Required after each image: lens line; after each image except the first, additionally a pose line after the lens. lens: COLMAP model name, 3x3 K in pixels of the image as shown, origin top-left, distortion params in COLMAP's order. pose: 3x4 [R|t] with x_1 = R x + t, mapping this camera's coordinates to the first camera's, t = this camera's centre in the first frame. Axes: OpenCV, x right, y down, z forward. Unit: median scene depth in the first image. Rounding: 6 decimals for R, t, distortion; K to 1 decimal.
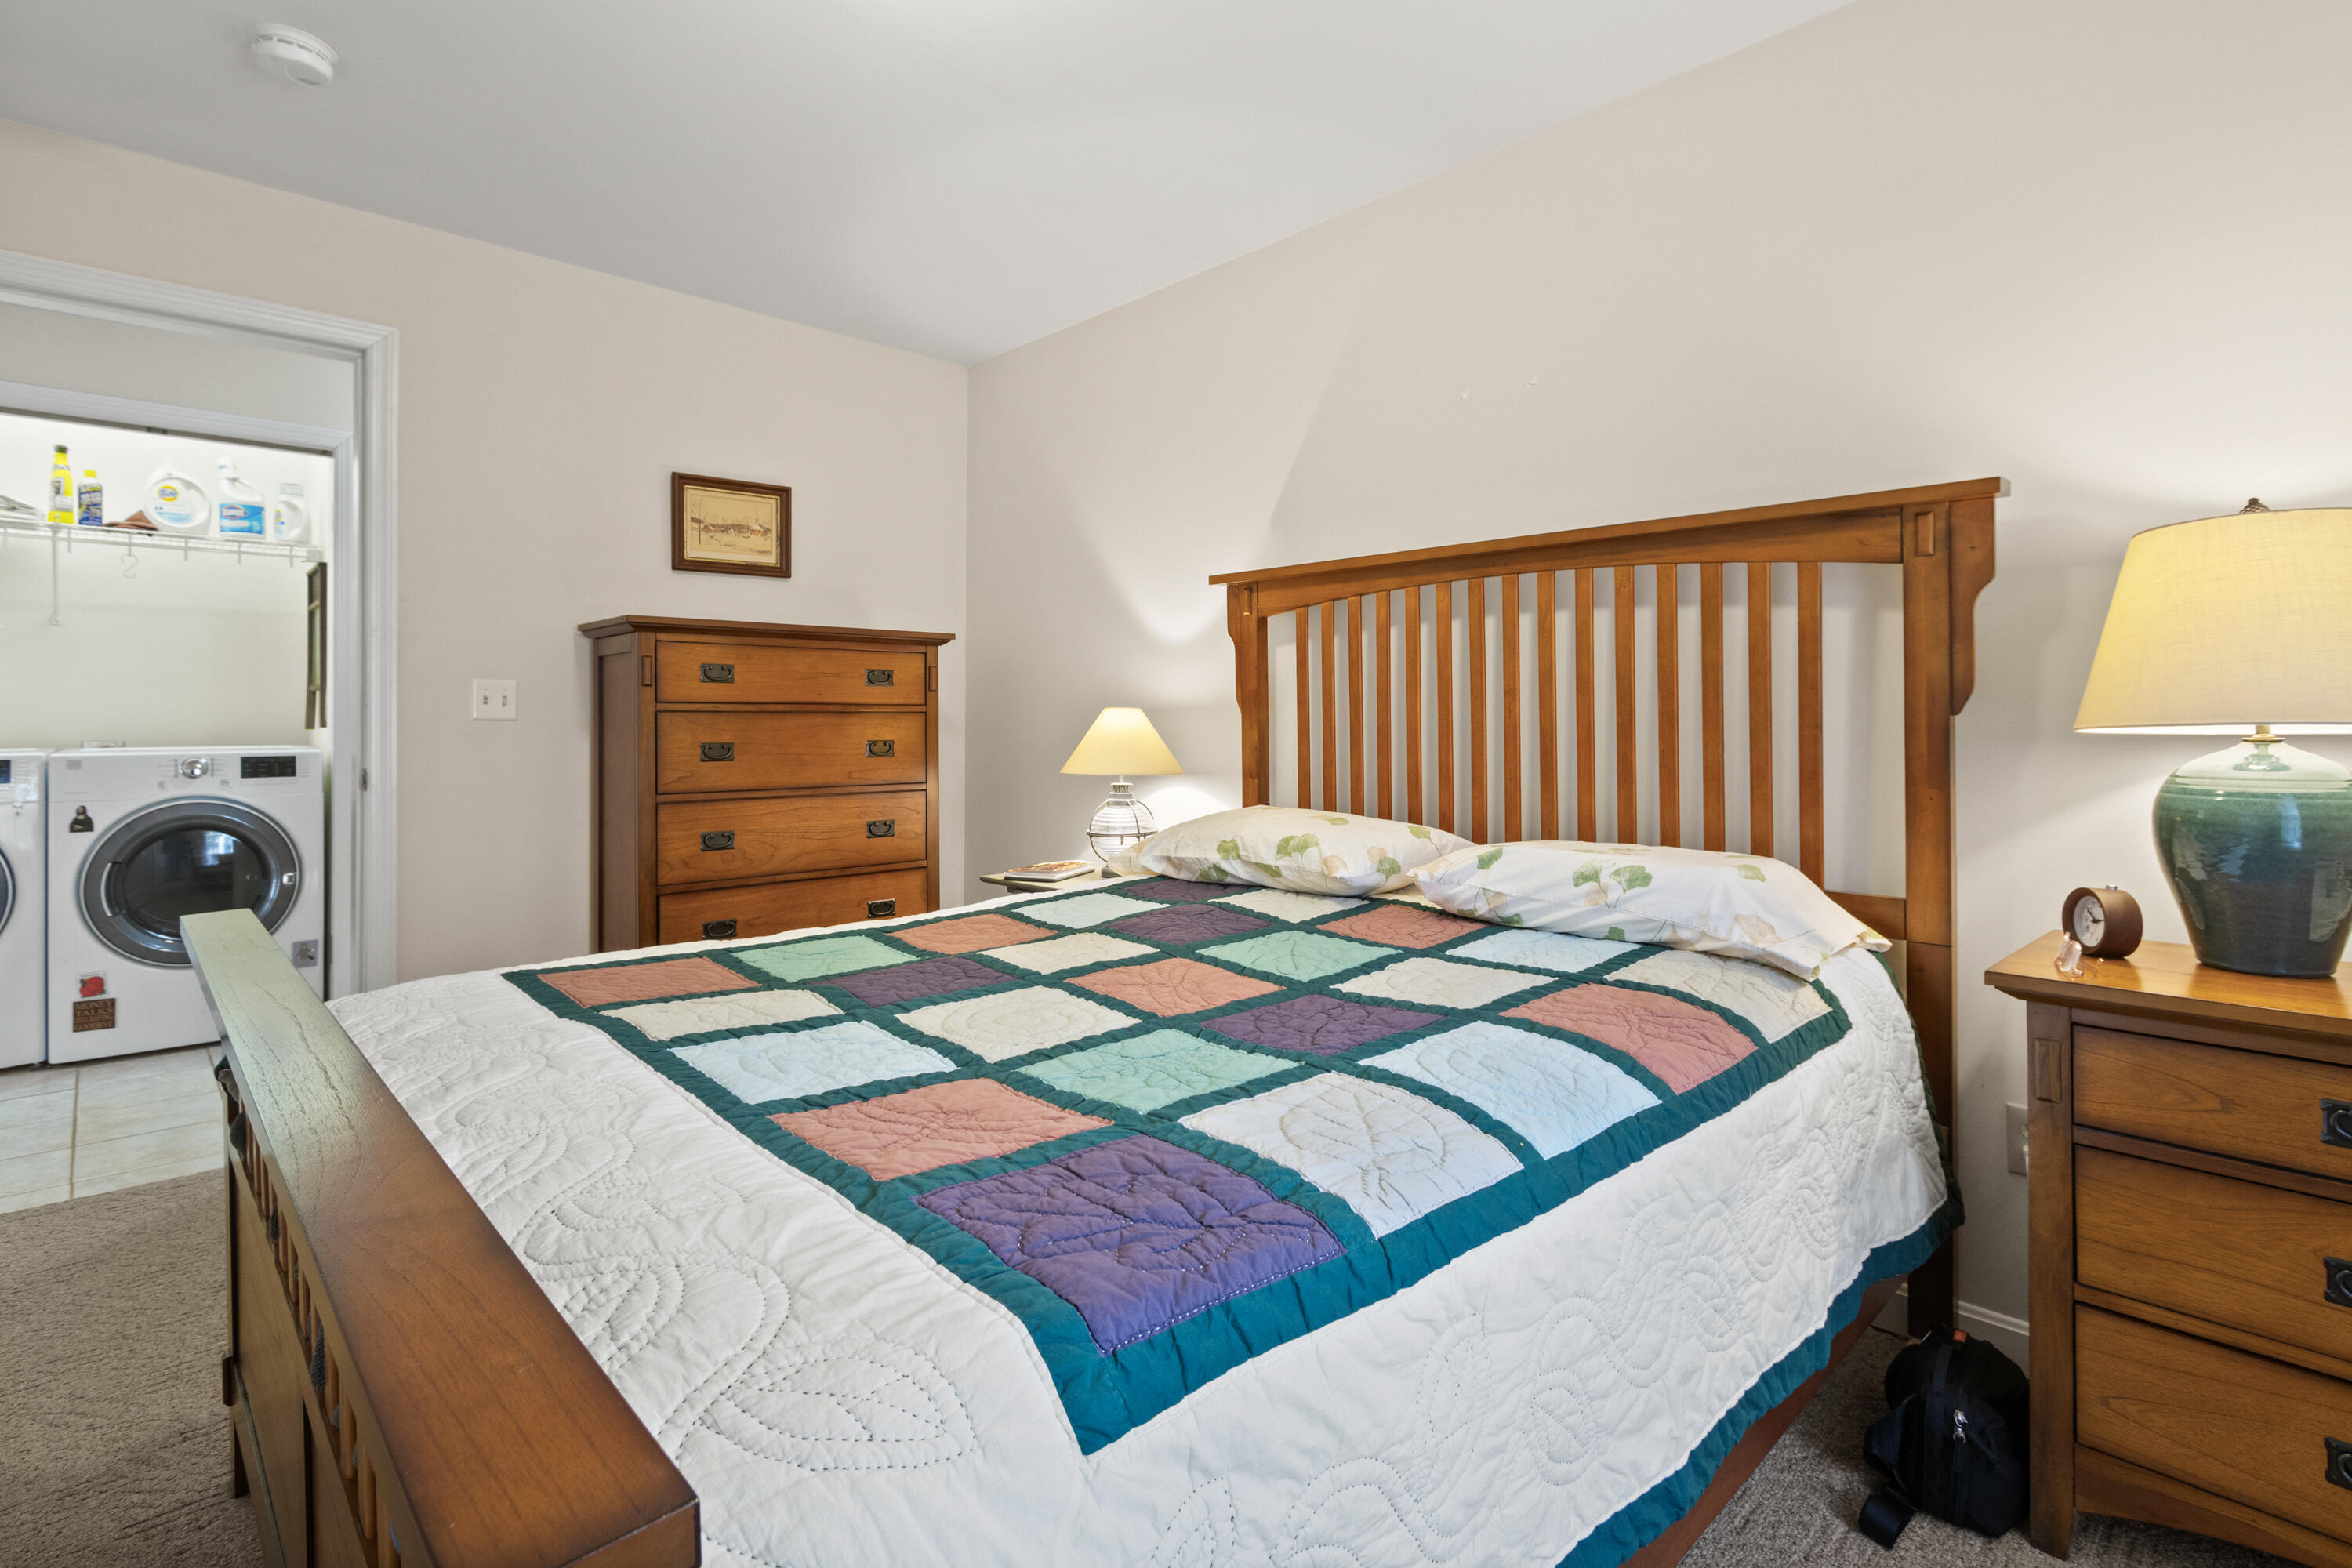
lens RADIAL K [[1097.7, 0, 1174.1], [0, 1097.7, 709.0], [0, 0, 1]] dist [0.011182, -0.000251]
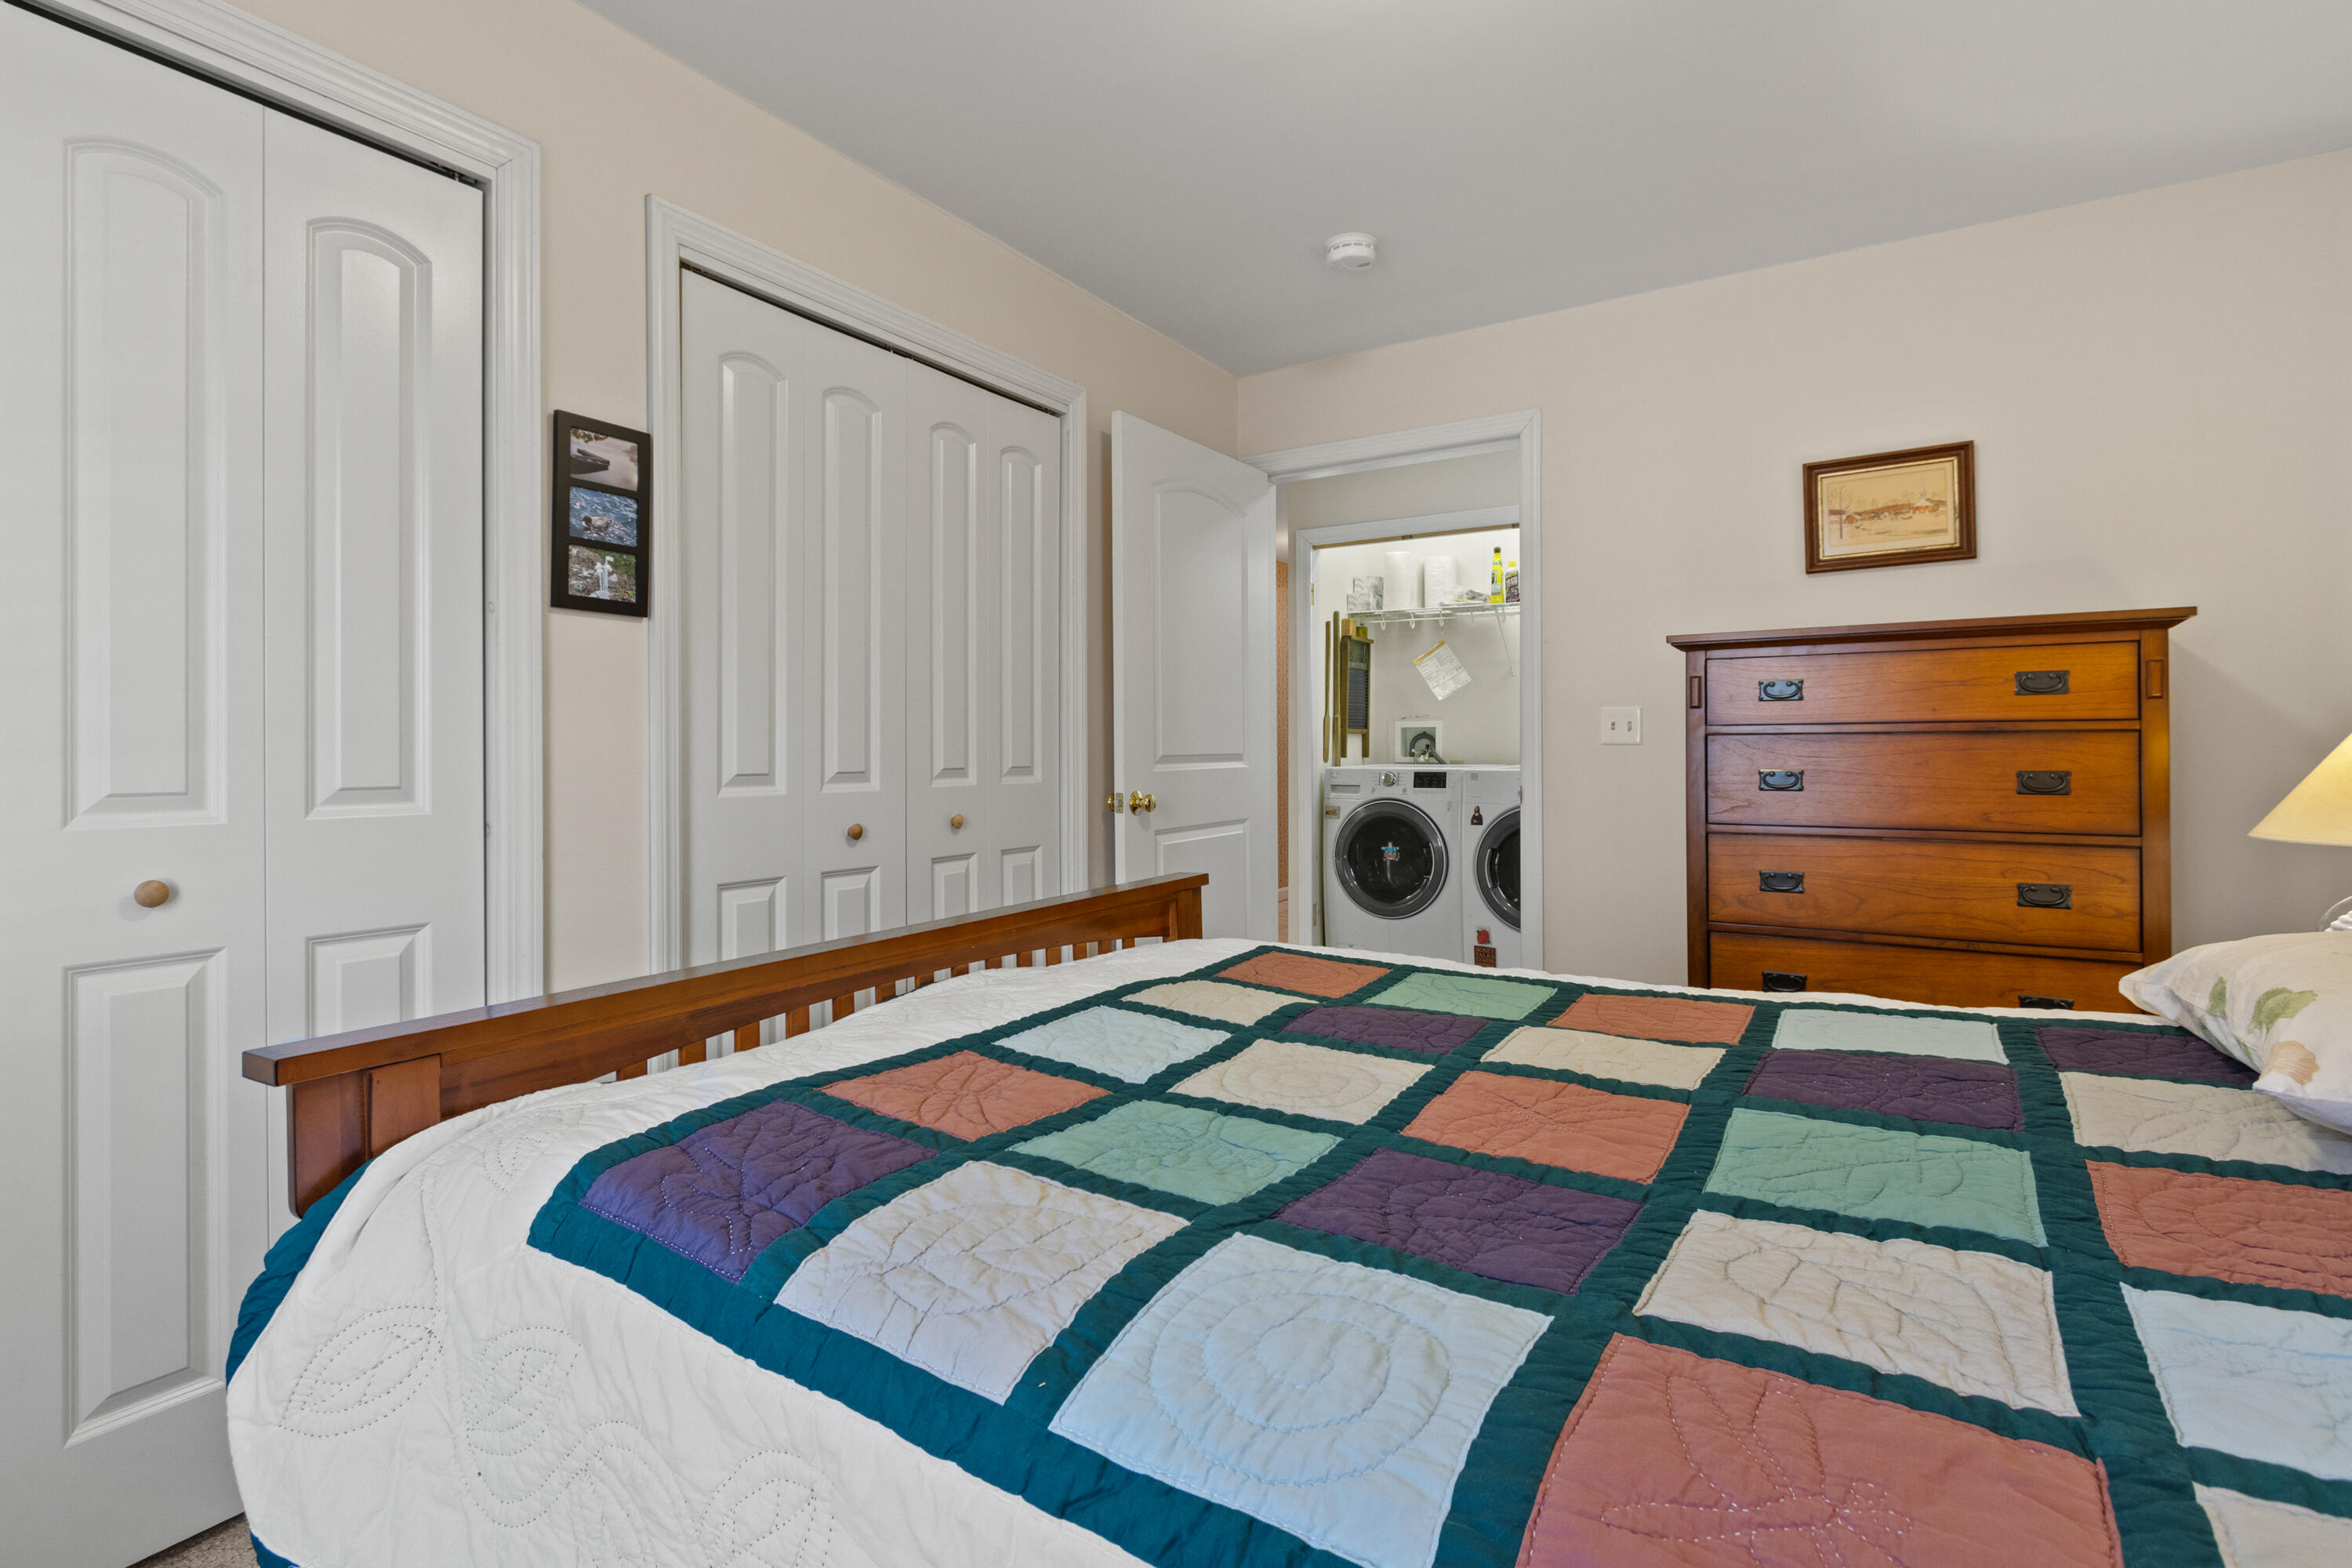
lens RADIAL K [[1132.8, 0, 1169.7], [0, 1132.8, 739.1], [0, 0, 1]] dist [0.002798, 0.000081]
pose [[0.247901, -0.006700, -0.968762, 0.303171], [0.014083, 0.999895, -0.003312, 0.002399], [0.968683, -0.012822, 0.247969, 0.274538]]
